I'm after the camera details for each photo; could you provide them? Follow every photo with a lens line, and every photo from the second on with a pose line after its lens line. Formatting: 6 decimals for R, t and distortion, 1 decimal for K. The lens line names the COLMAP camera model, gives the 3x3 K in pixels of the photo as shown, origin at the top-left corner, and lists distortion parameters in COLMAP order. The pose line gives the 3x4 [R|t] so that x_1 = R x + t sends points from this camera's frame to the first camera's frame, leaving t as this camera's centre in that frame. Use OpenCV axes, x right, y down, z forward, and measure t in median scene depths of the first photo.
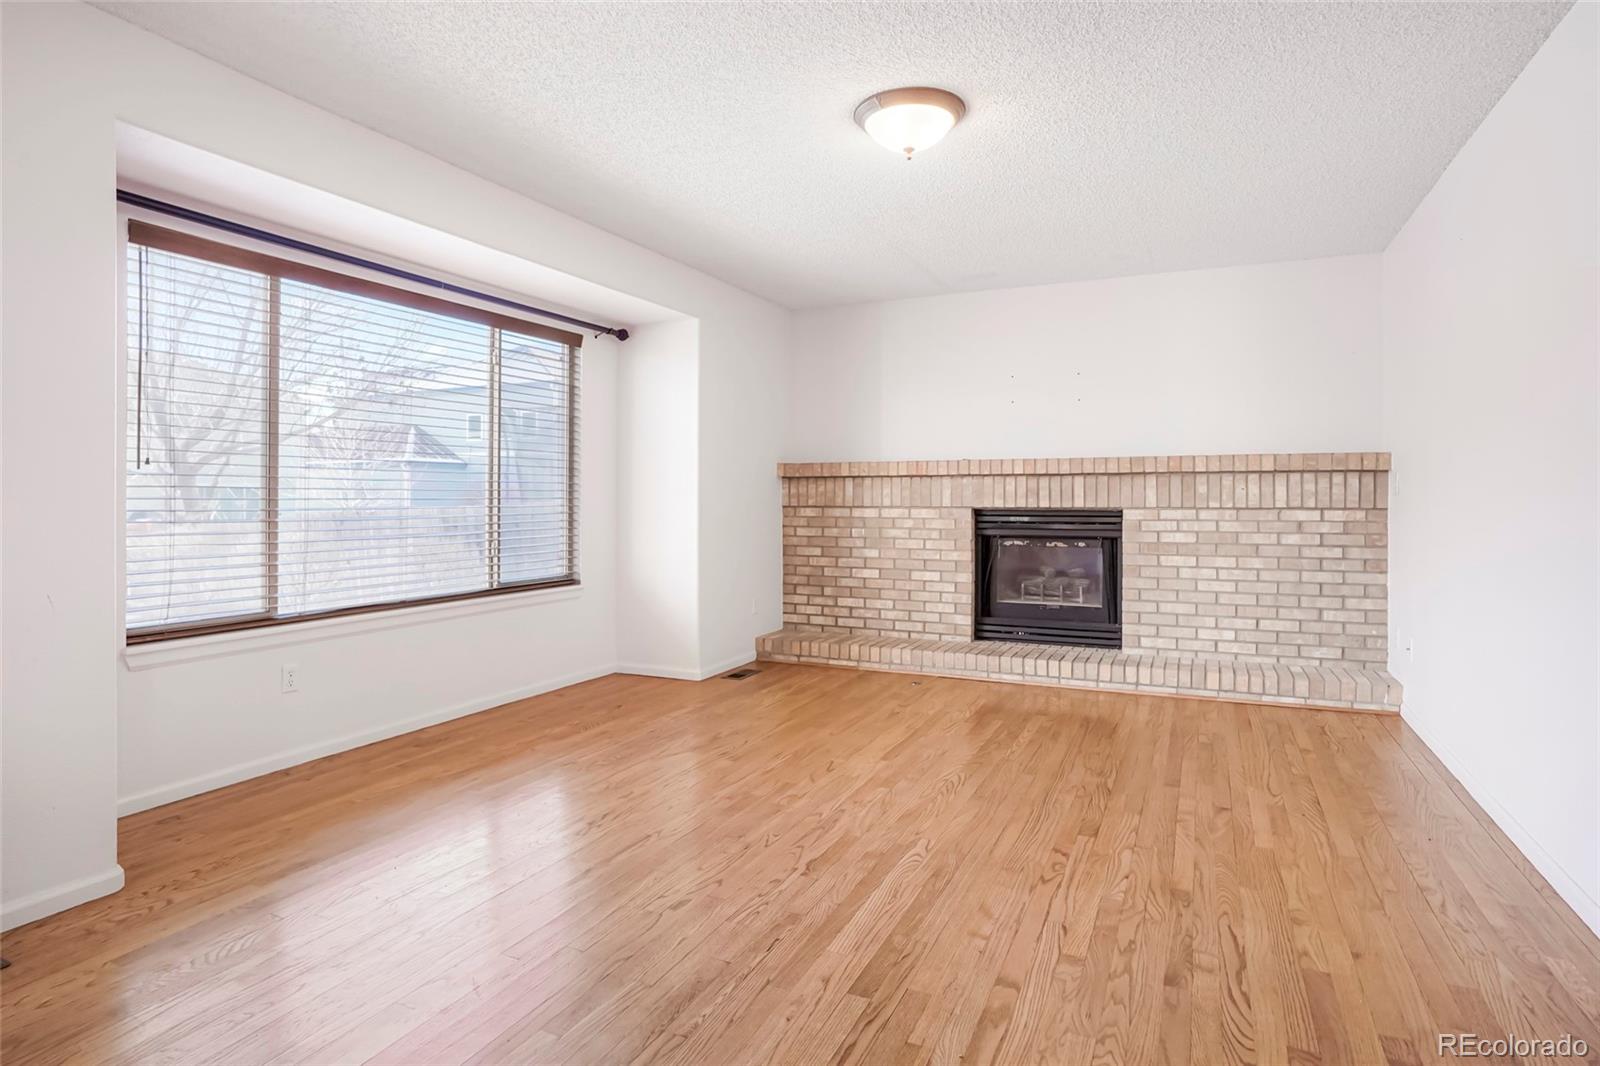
lens RADIAL K [[906.3, 0, 800.0], [0, 906.3, 533.0], [0, 0, 1]] dist [-0.057011, 0.060468]
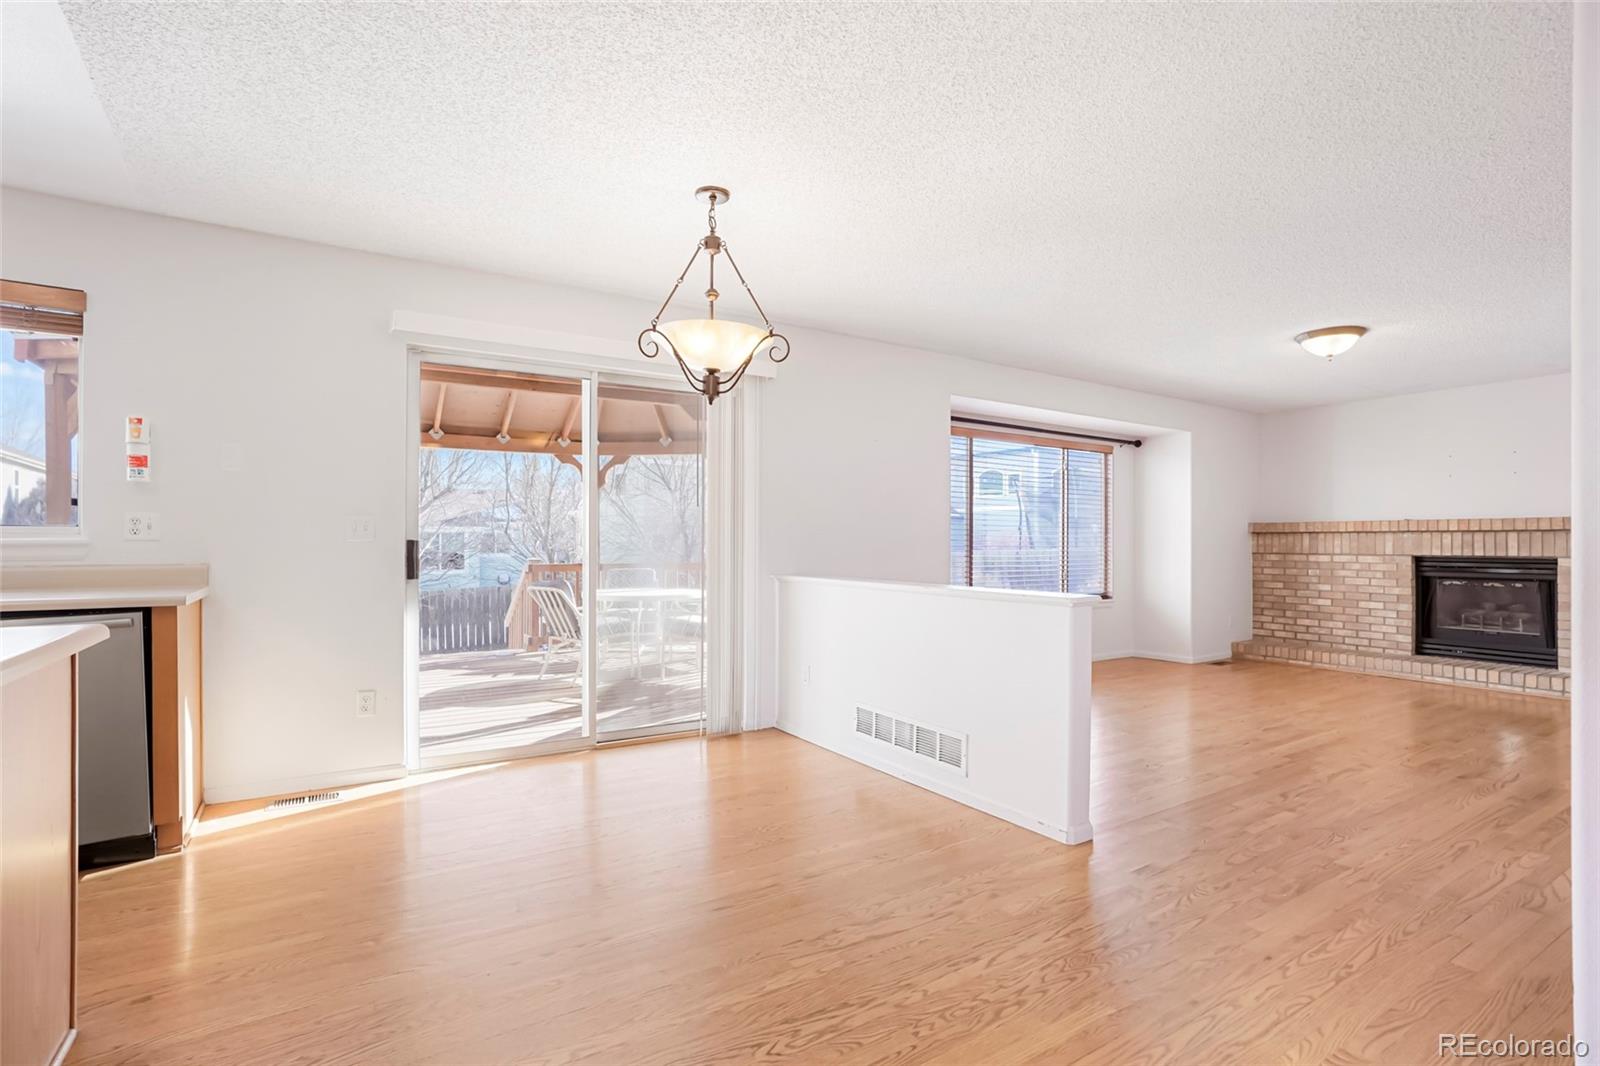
lens RADIAL K [[782.0, 0, 800.0], [0, 782.0, 533.0], [0, 0, 1]] dist [-0.060383, 0.034158]
pose [[0.851948, -0.002507, -0.523621, 0.008743], [-0.025242, 0.998629, -0.045852, 0.013692], [0.523018, 0.052281, 0.850716, -0.443282]]
